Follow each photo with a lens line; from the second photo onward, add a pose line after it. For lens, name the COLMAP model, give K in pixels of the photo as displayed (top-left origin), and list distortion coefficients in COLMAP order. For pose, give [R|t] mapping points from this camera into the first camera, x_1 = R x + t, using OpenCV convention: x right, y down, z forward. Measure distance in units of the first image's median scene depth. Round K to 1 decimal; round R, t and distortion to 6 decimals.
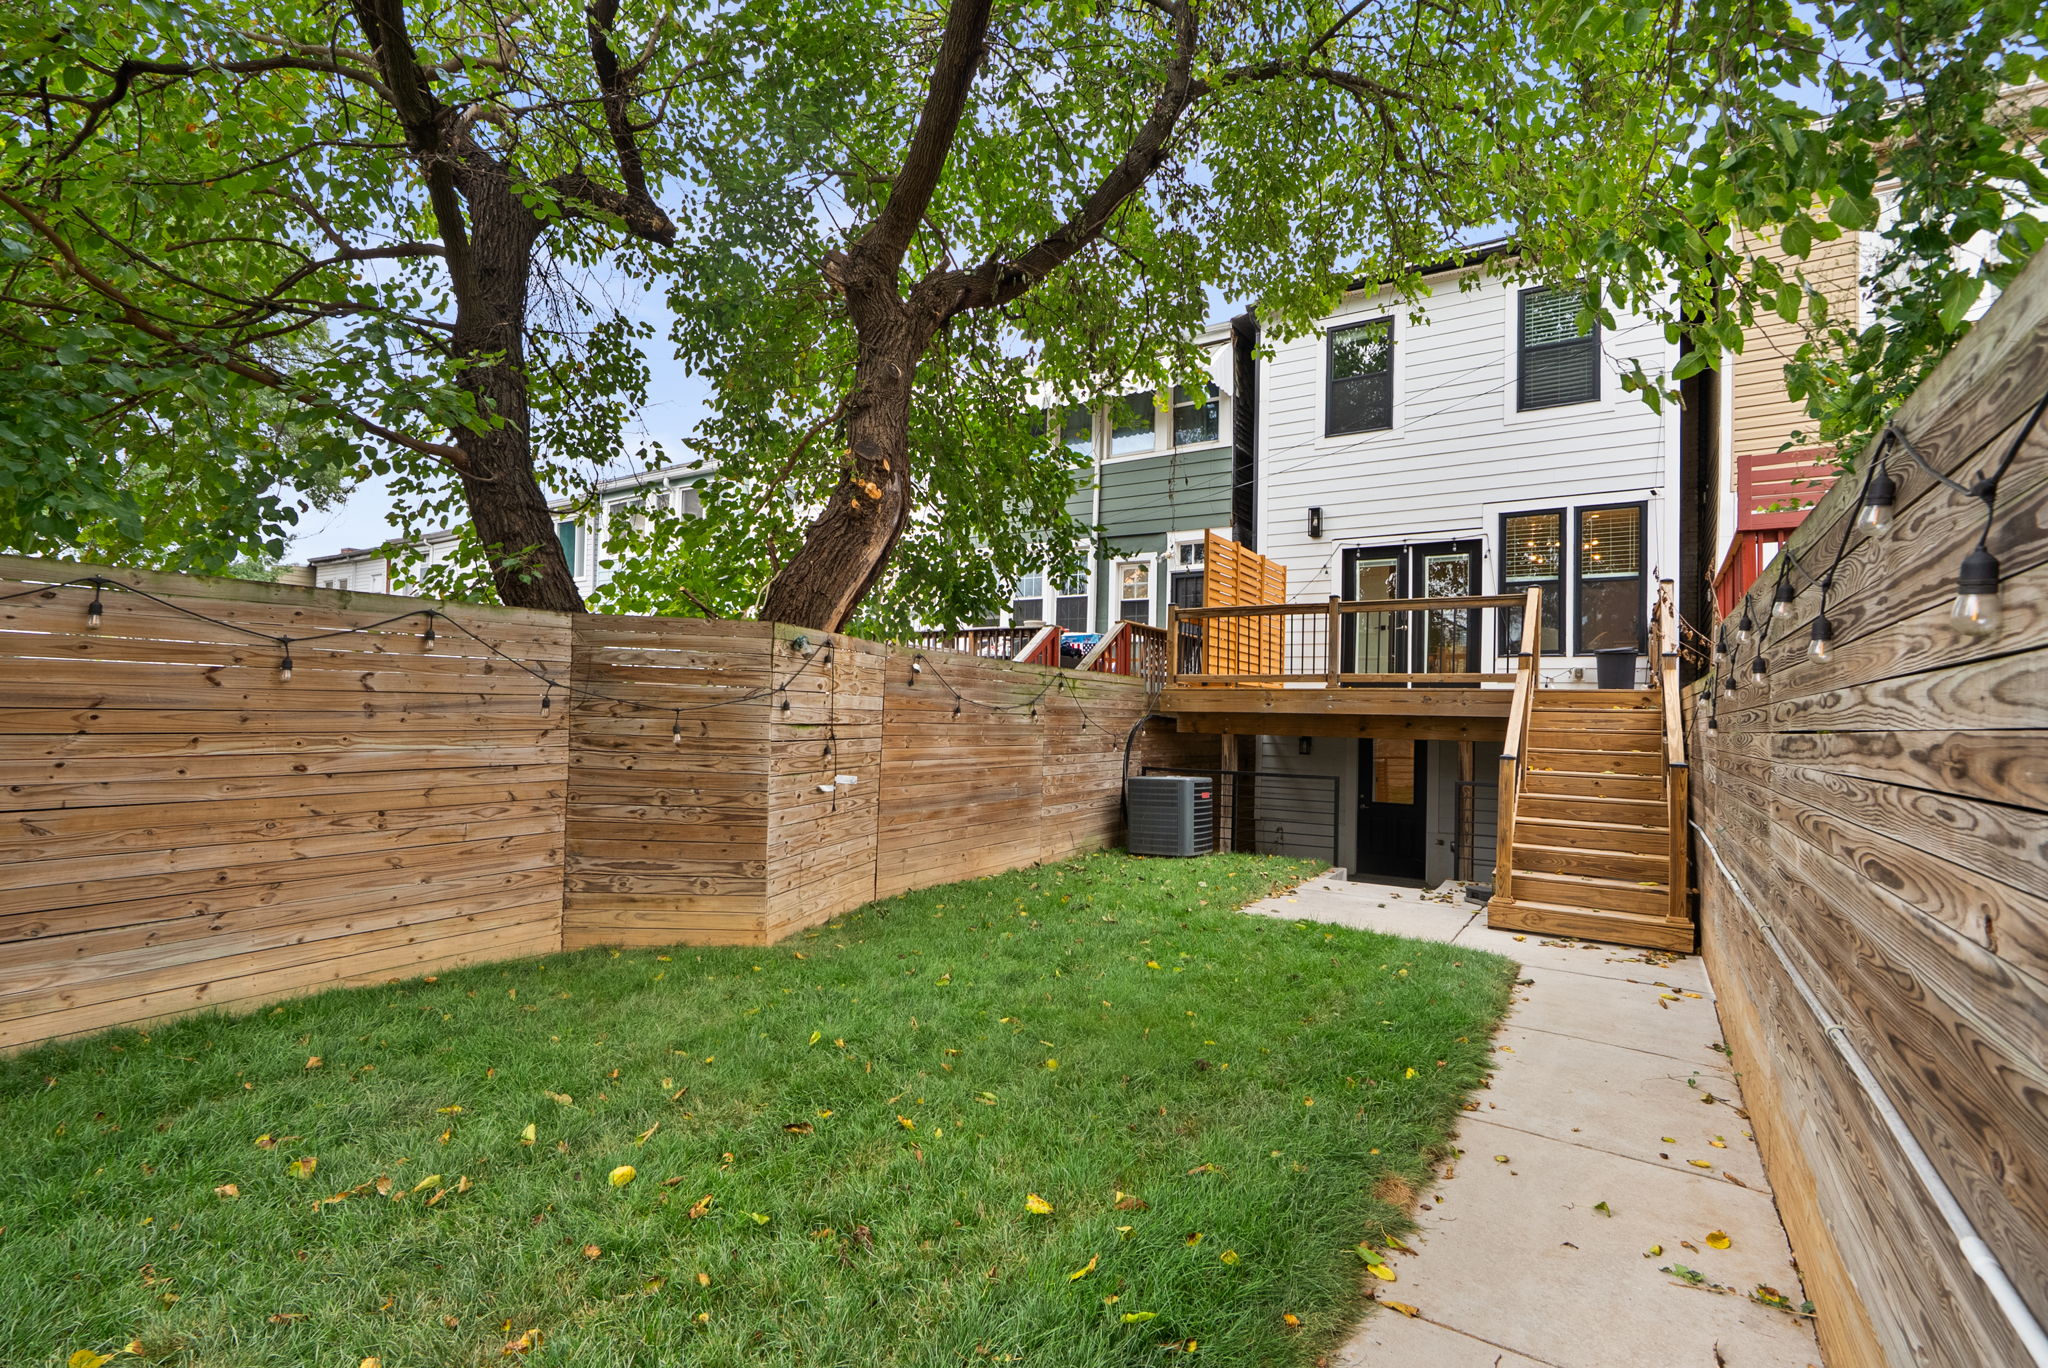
lens RADIAL K [[895.4, 0, 1029.9], [0, 895.4, 693.9], [0, 0, 1]] dist [-0.011509, 0.000306]
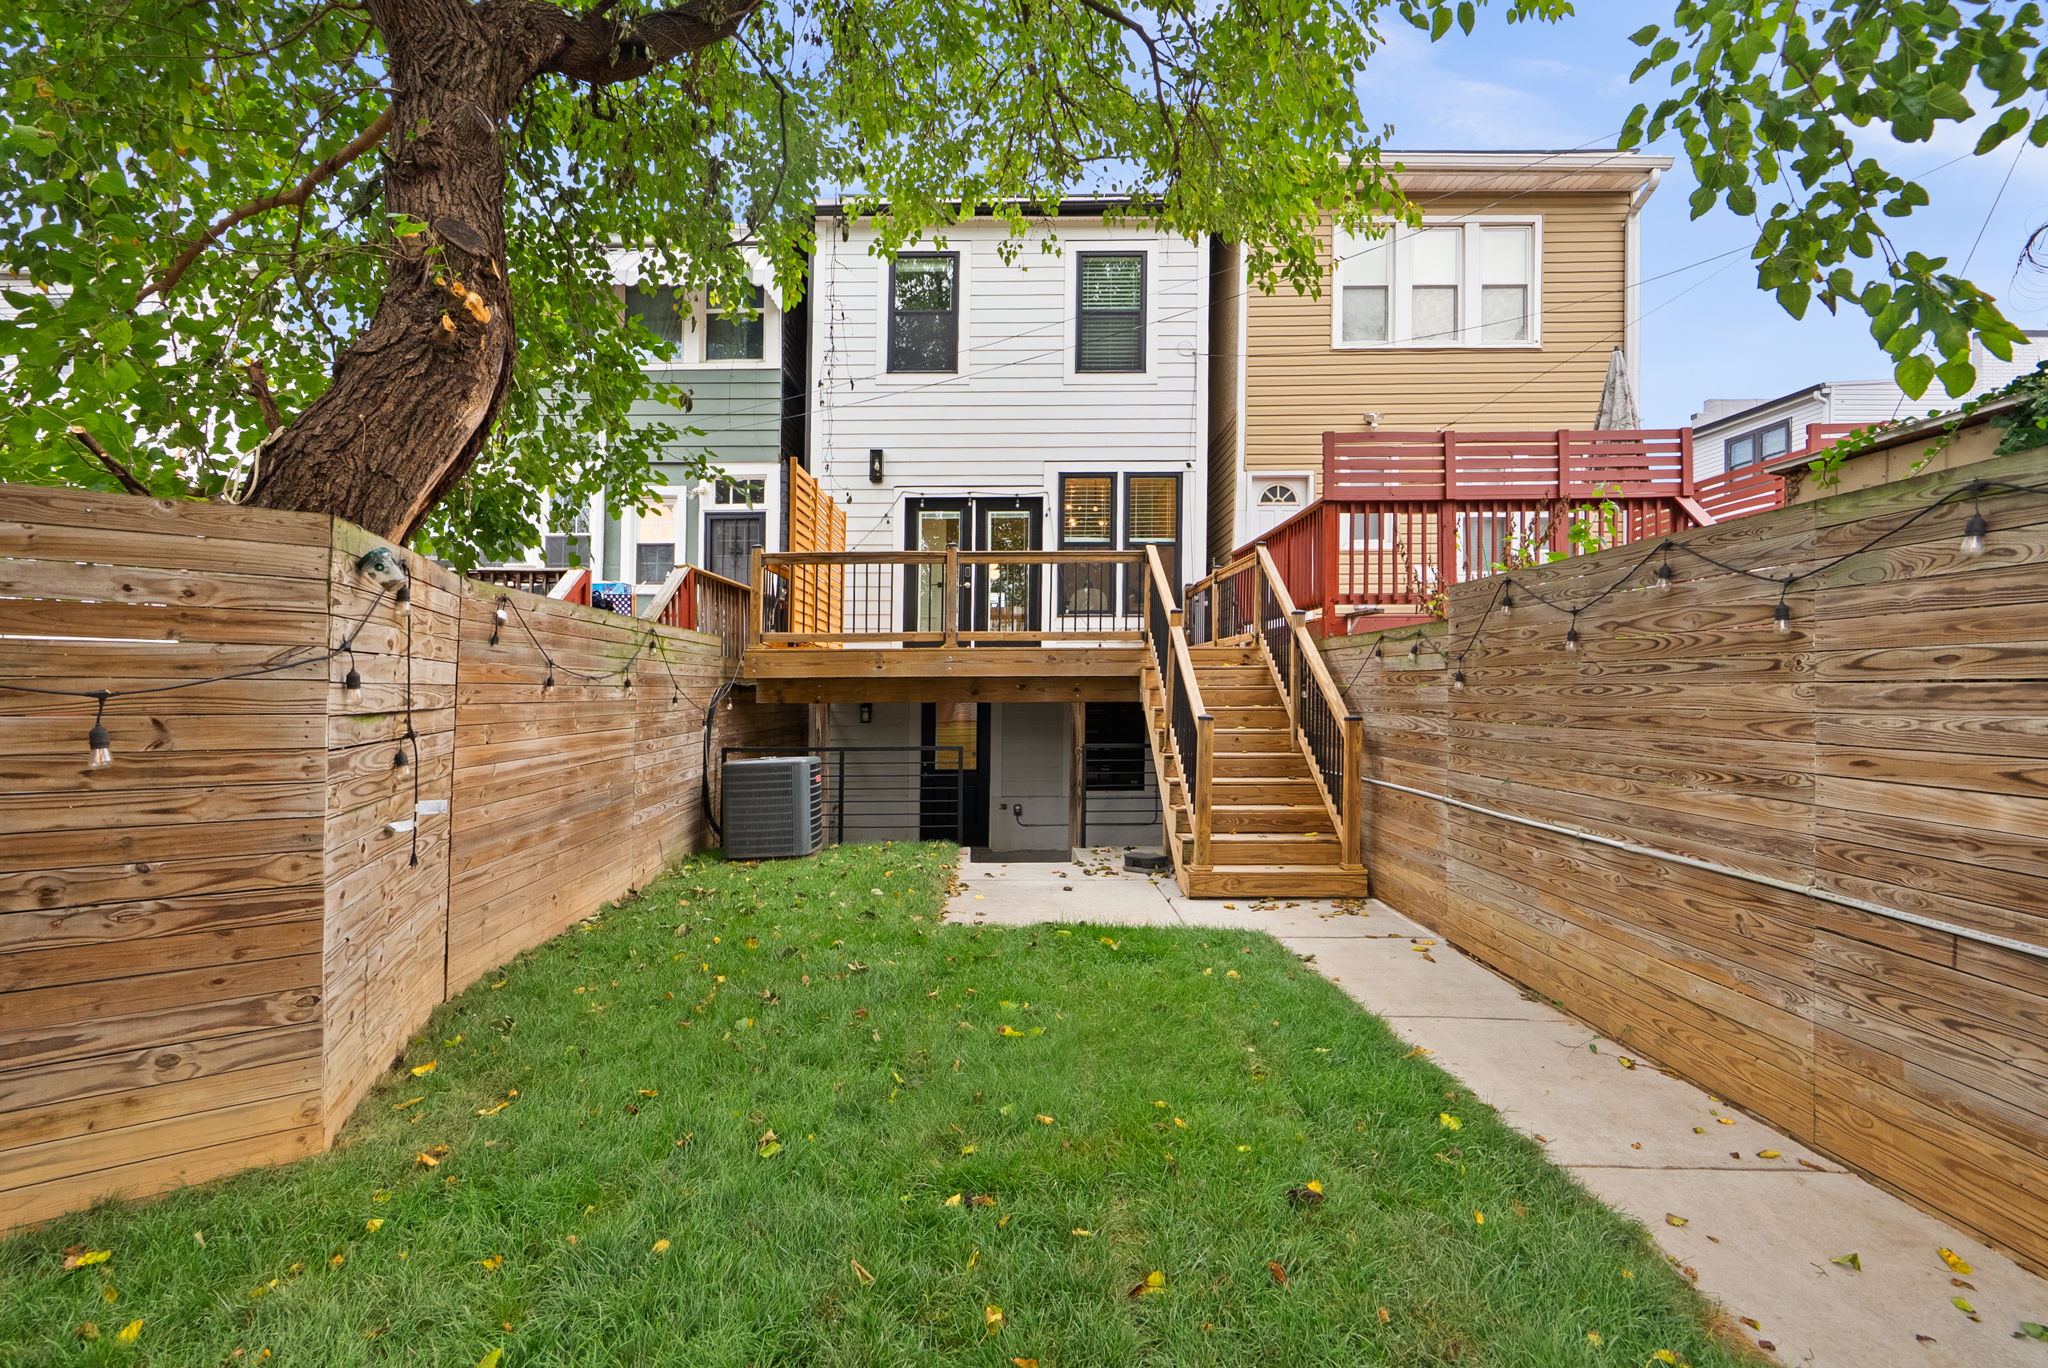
lens RADIAL K [[942.2, 0, 978.8], [0, 942.2, 670.4], [0, 0, 1]] dist [-0.002523, 0.000419]
pose [[0.852399, -0.018260, 0.522573, -0.126887], [0.011669, 0.999805, 0.015902, 0.001655], [-0.522762, -0.007456, 0.852446, 0.175596]]
